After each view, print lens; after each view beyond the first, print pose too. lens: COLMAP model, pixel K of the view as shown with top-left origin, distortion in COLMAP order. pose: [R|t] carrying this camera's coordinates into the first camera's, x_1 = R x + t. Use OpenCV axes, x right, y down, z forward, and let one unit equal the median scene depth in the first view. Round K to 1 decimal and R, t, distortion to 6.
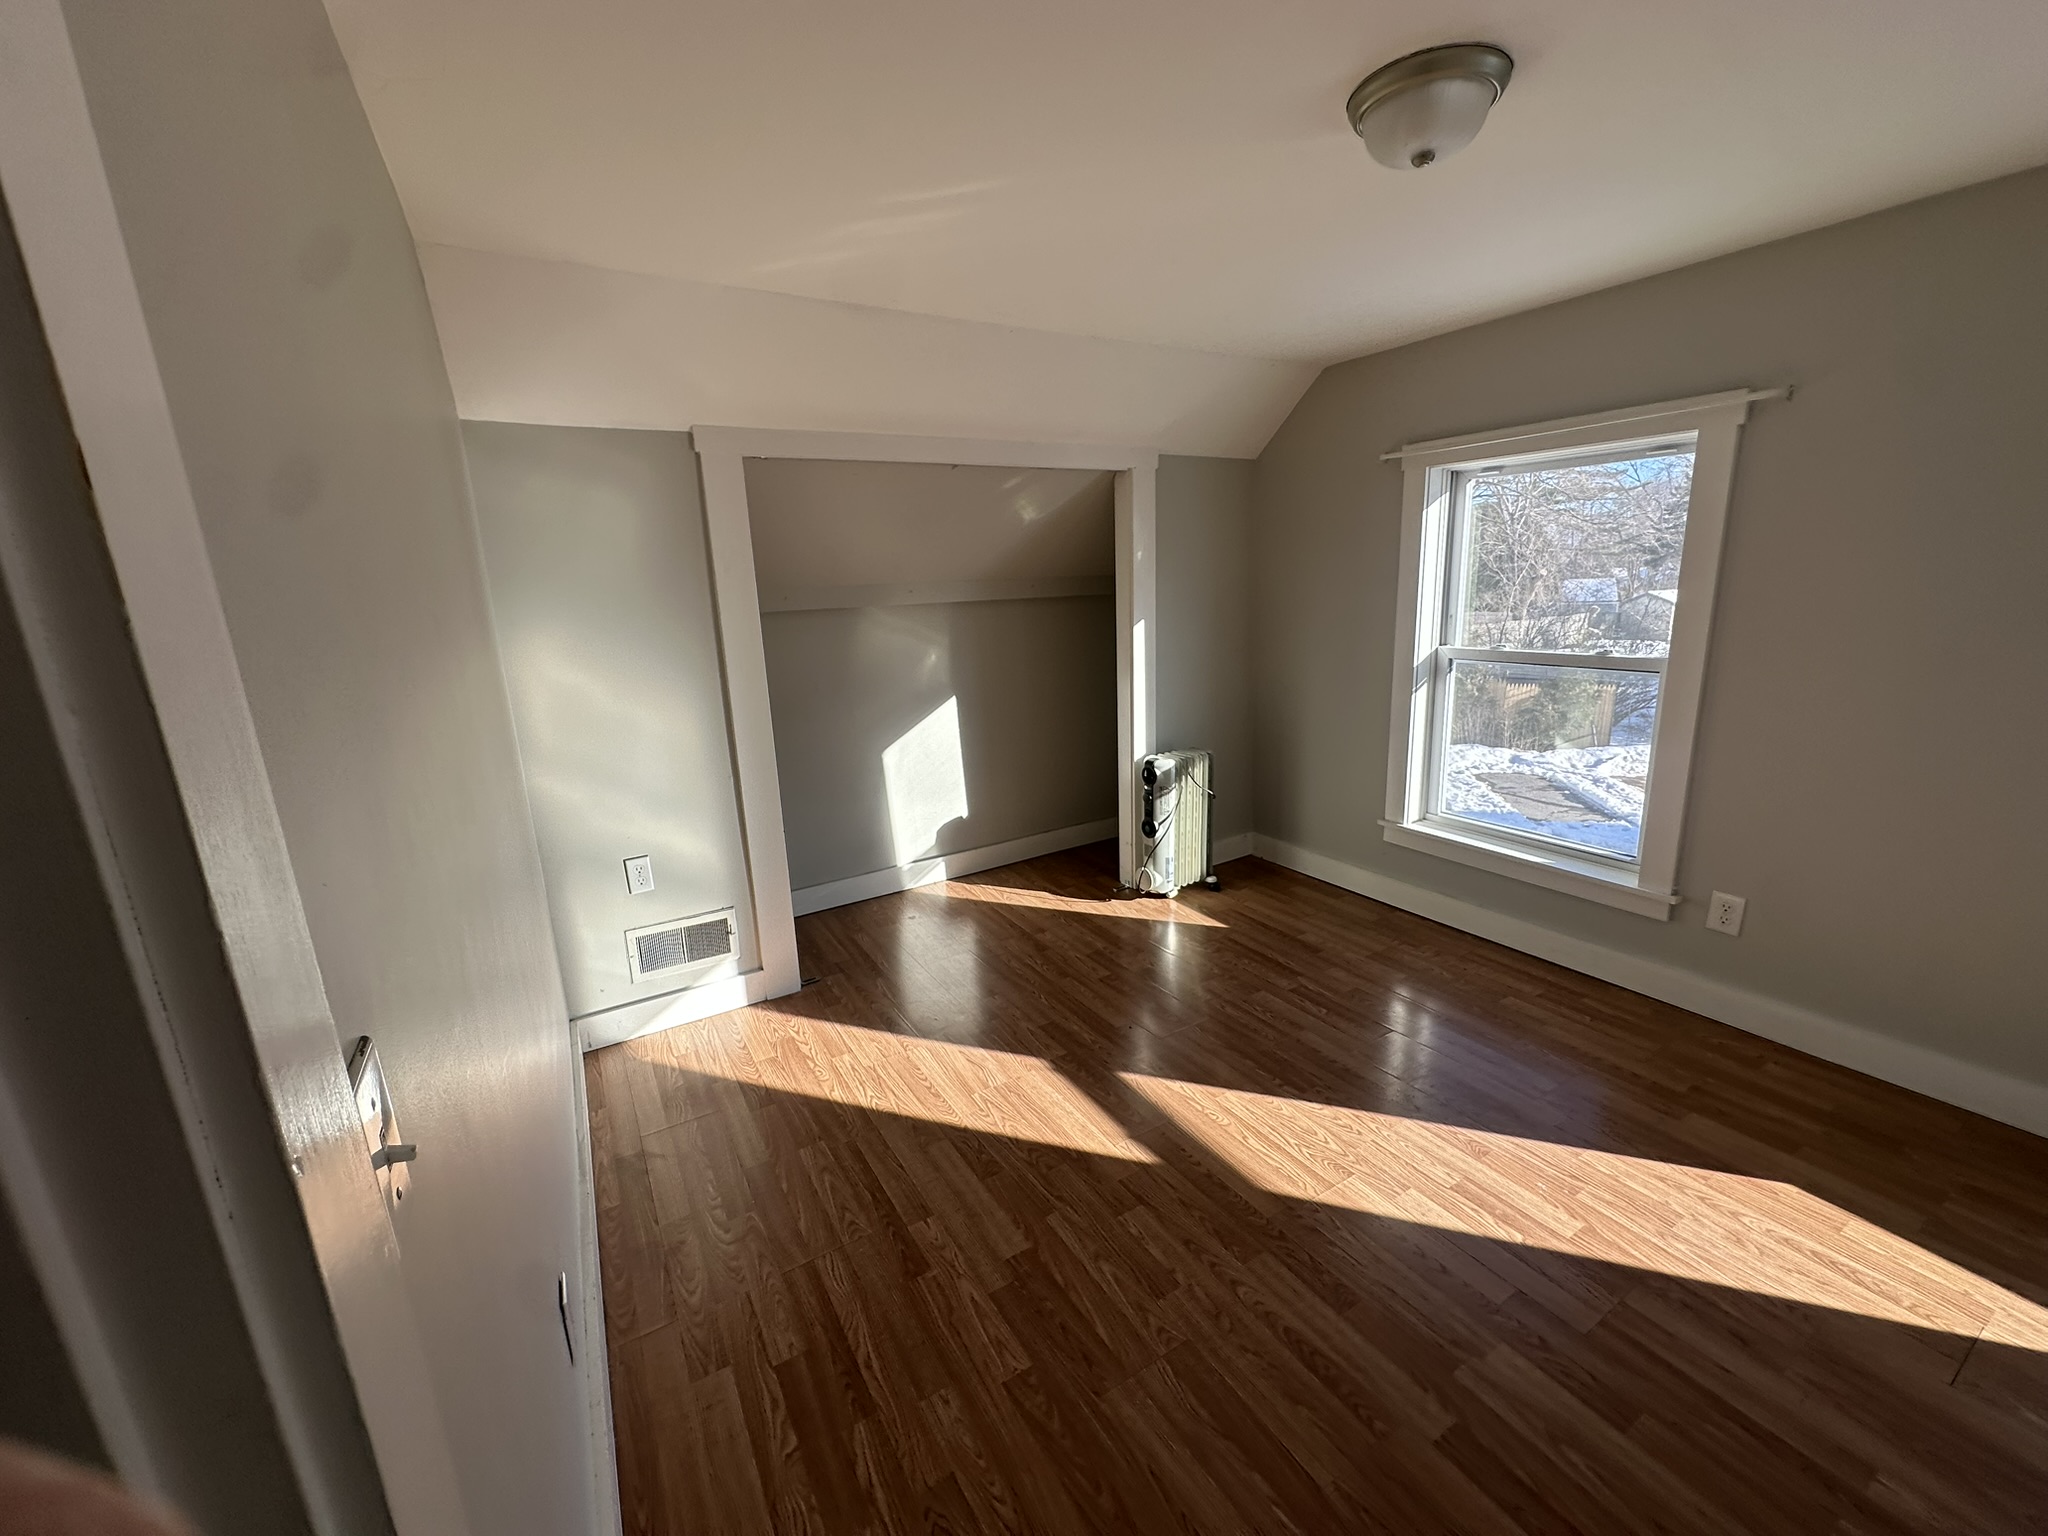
lens RADIAL K [[812.2, 0, 1026.8], [0, 812.2, 768.2], [0, 0, 1]] dist [-0.005587, 0.001154]
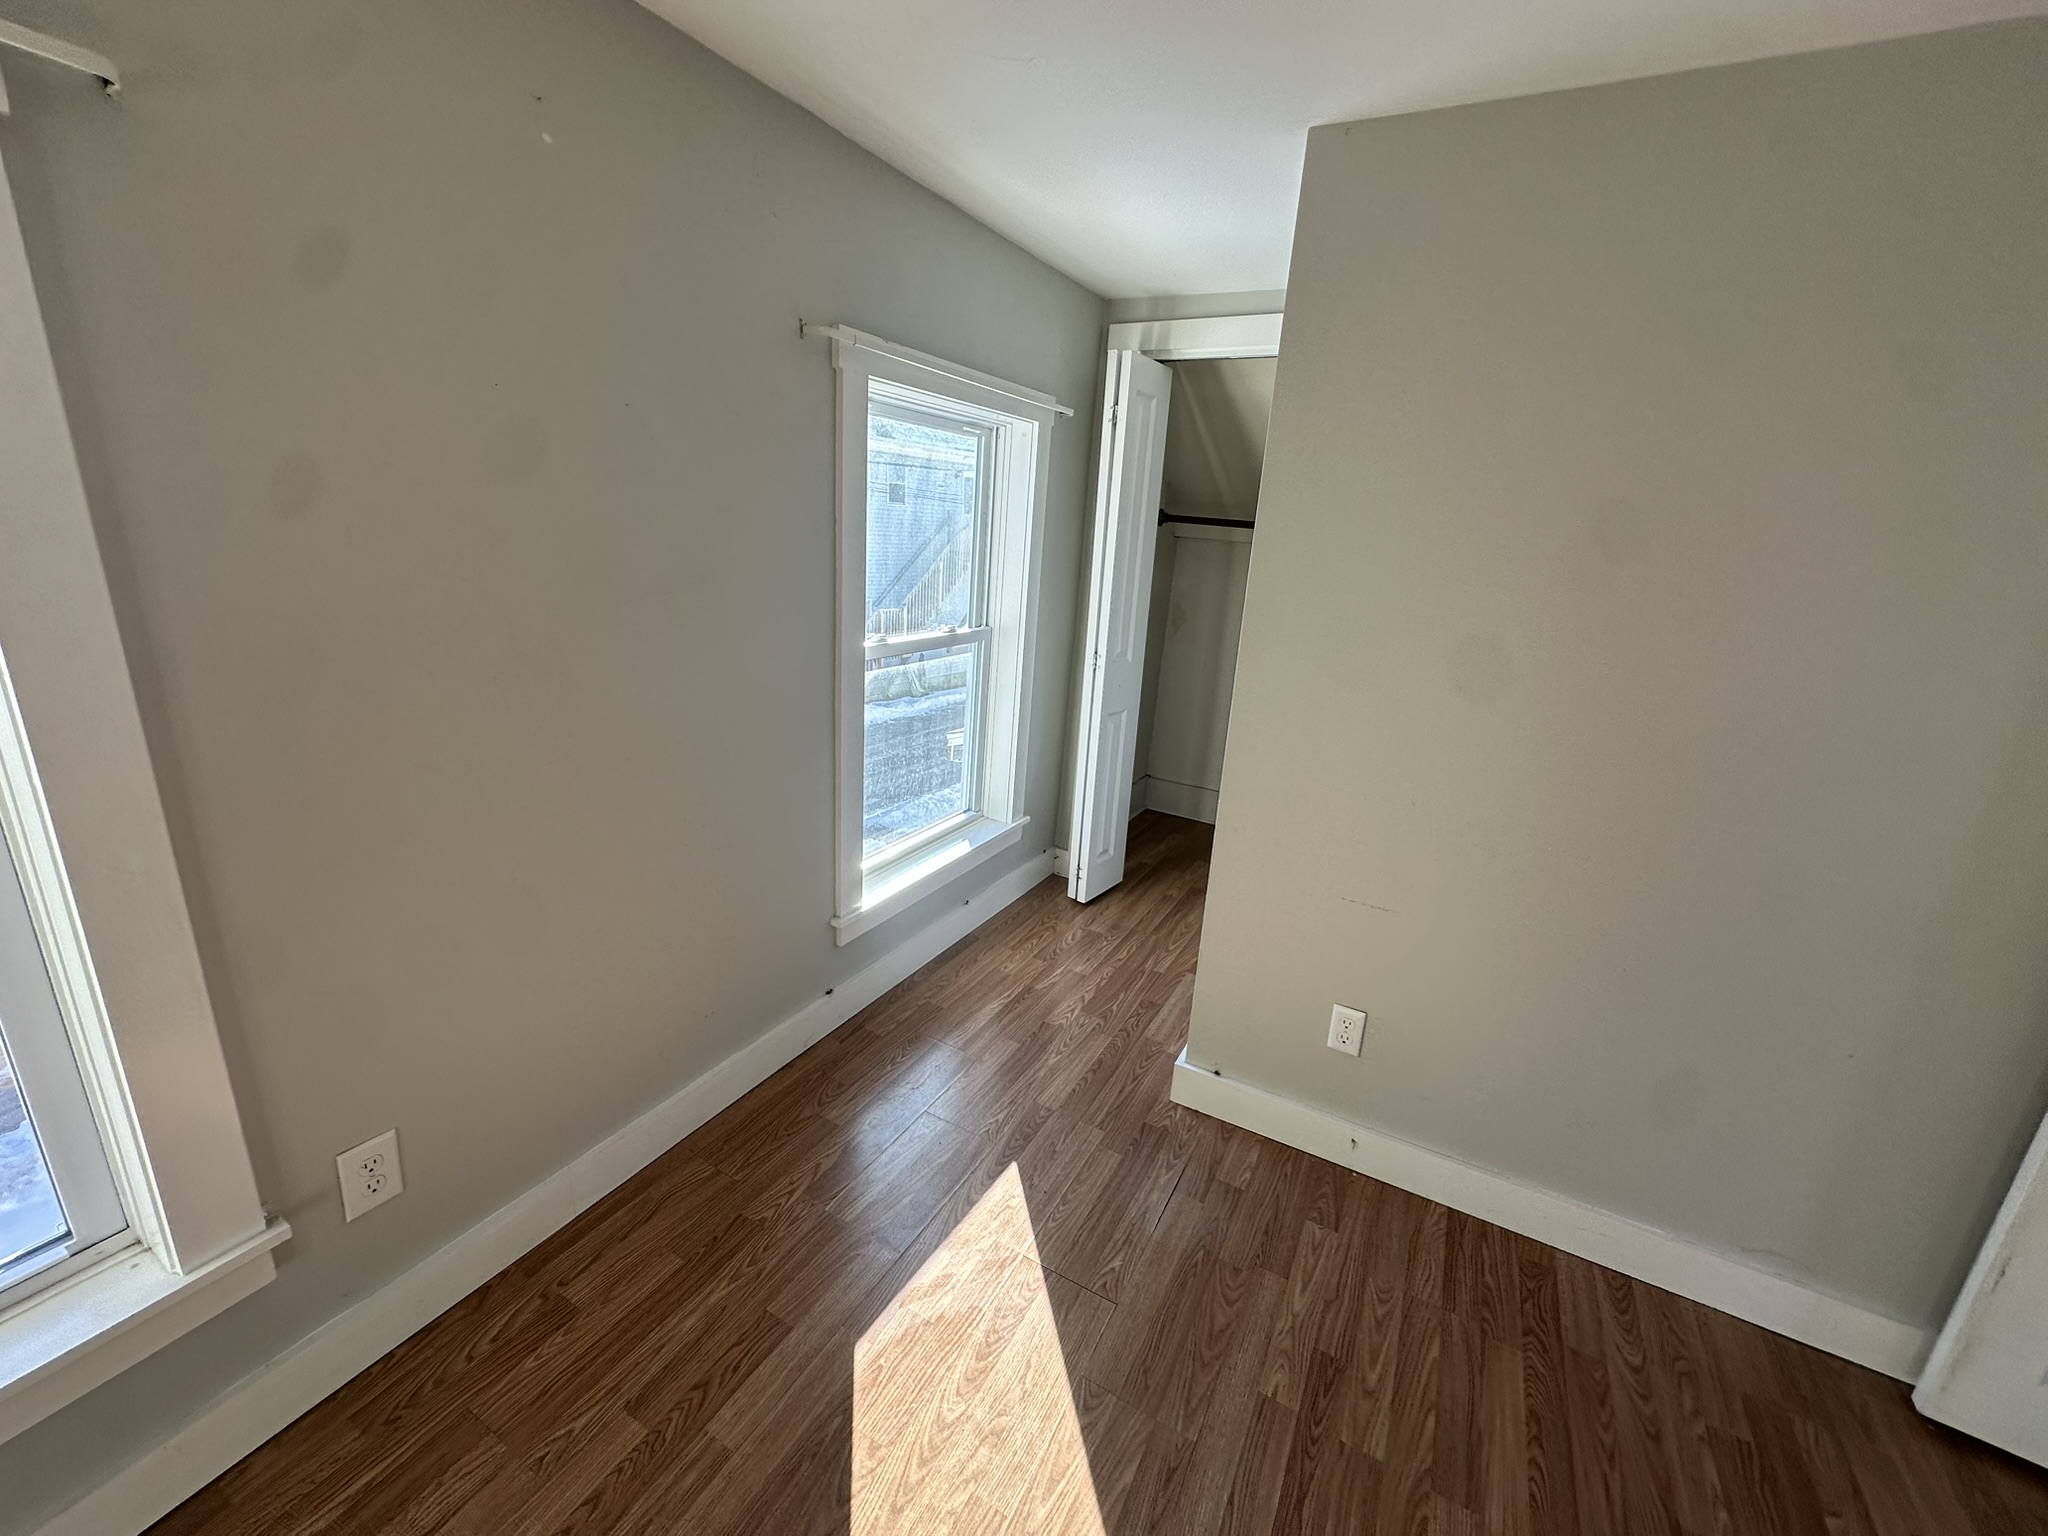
lens RADIAL K [[812.2, 0, 1020.9], [0, 812.2, 775.8], [0, 0, 1]] dist [-0.005587, 0.001154]
pose [[-0.506298, -0.233807, 0.830058, 0.258216], [0.161764, 0.919708, 0.357728, -0.179975], [-0.847051, 0.315390, -0.427824, 0.762262]]
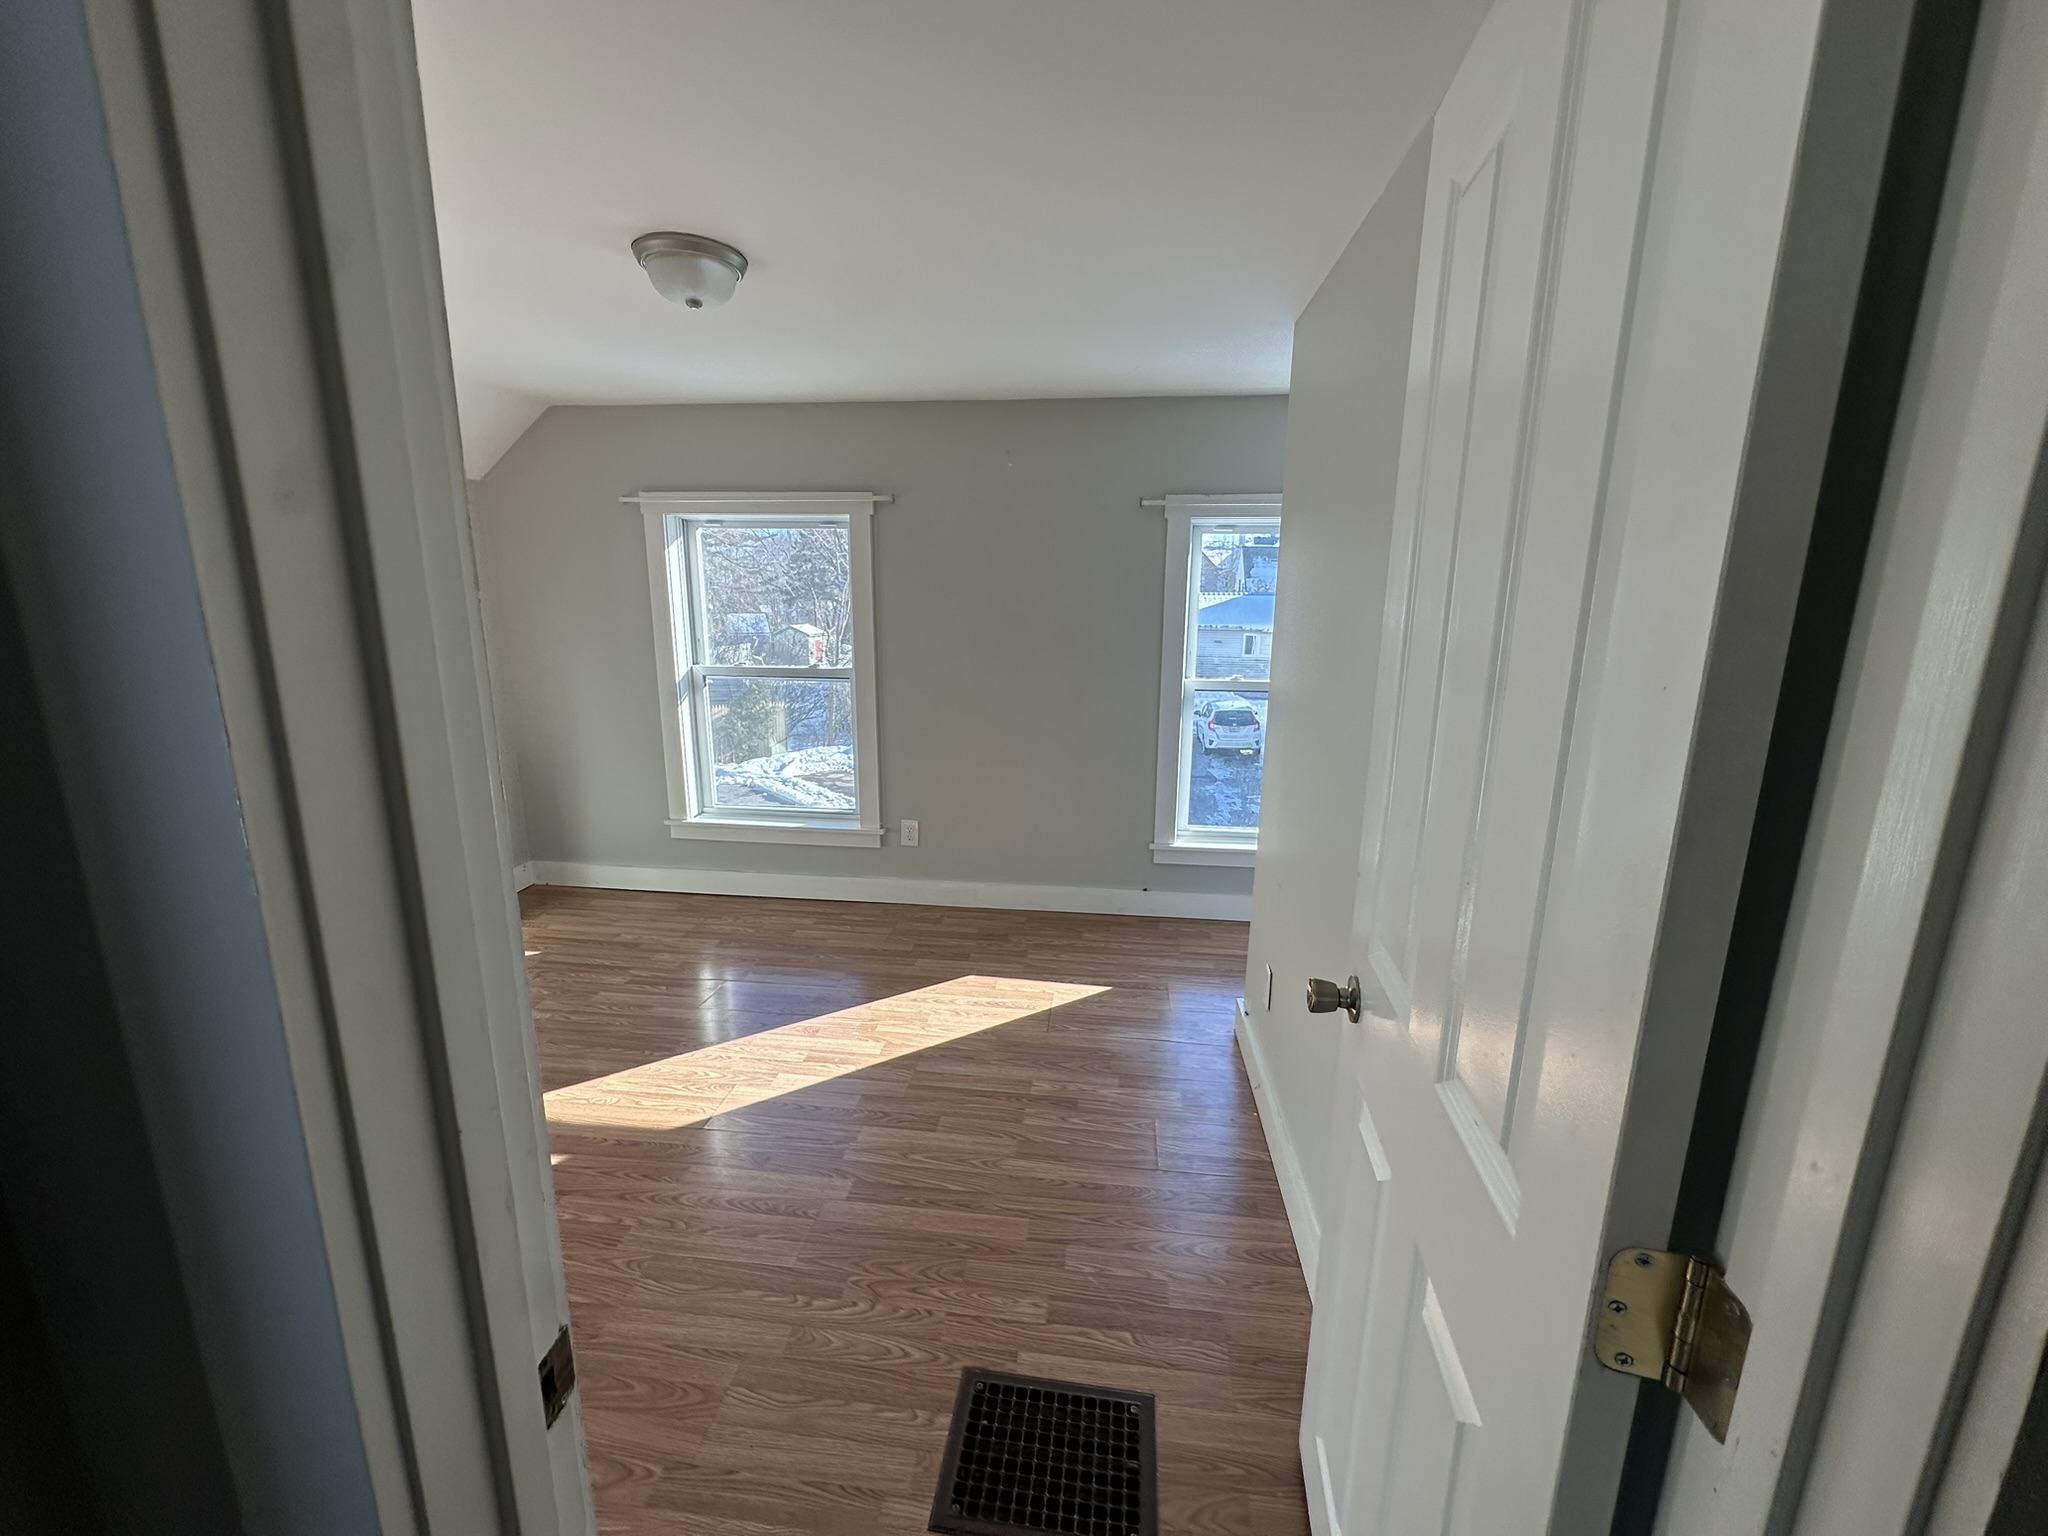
lens RADIAL K [[812.2, 0, 1020.1], [0, 812.2, 777.0], [0, 0, 1]] dist [-0.005587, 0.001154]
pose [[0.606964, -0.127347, 0.784460, -0.194924], [0.147249, 0.988008, 0.046458, 0.033469], [-0.780969, 0.087313, 0.618436, -0.117784]]
